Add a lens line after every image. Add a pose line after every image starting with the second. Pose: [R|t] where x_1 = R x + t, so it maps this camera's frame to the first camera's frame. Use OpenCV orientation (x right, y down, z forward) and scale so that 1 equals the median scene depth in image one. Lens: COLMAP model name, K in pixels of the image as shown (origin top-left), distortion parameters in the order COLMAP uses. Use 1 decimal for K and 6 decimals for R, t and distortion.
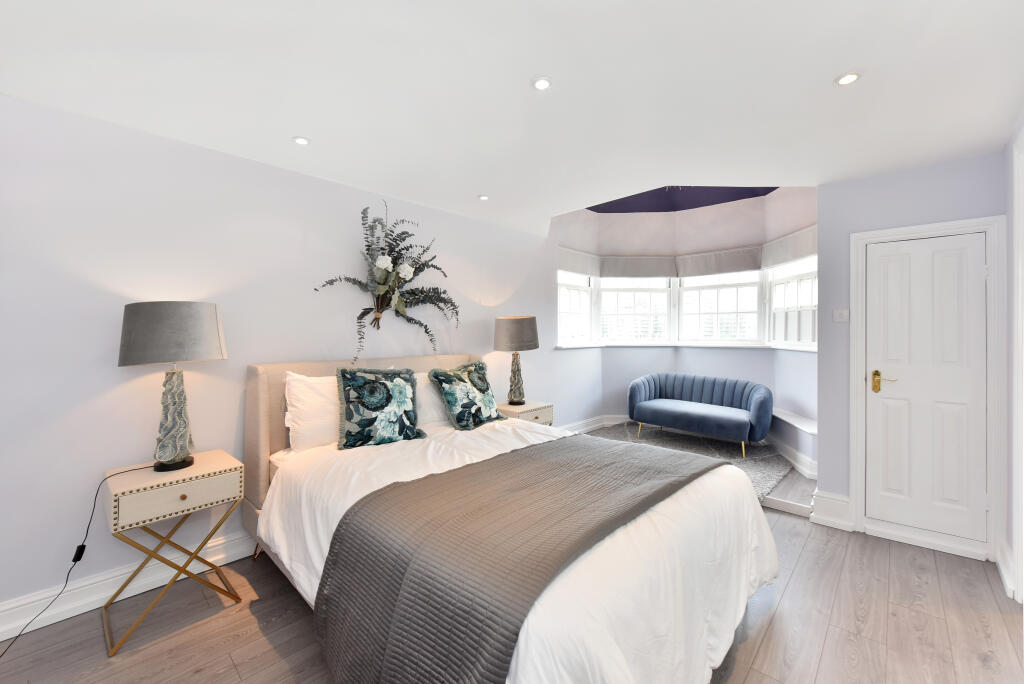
lens RADIAL K [[411.5, 0, 510.6], [0, 411.5, 328.4], [0, 0, 1]] dist [0.000141, 0.000060]
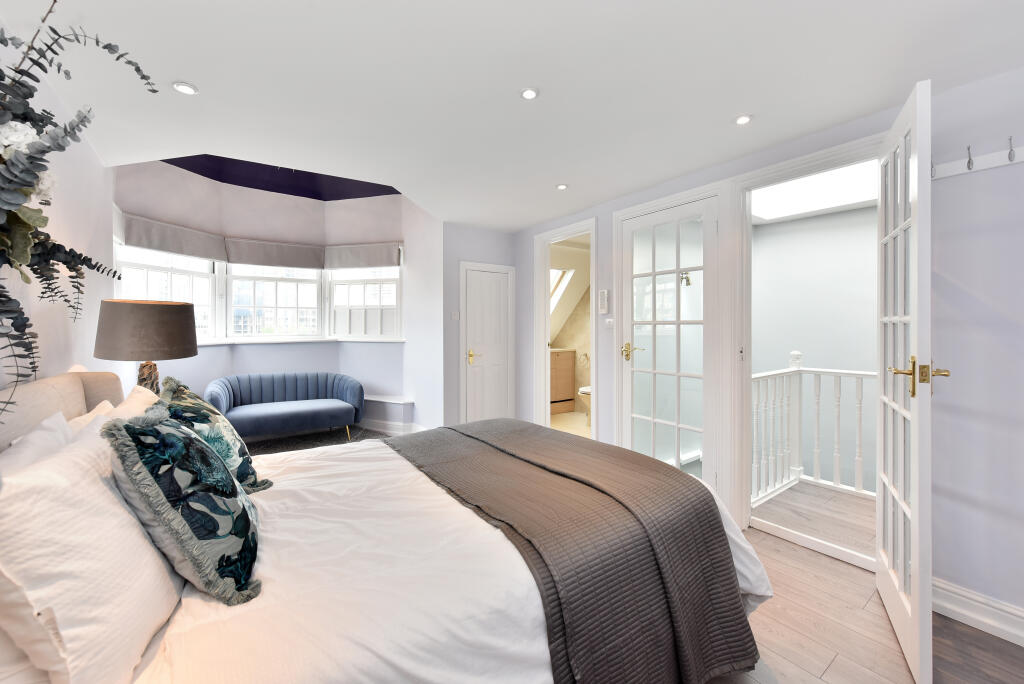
lens RADIAL K [[411.5, 0, 510.6], [0, 411.5, 328.4], [0, 0, 1]] dist [0.000141, 0.000060]
pose [[0.205425, -0.006455, 0.978651, -0.377303], [-0.005595, 0.999954, 0.007770, 0.002253], [-0.978657, -0.007072, 0.205380, 0.311578]]
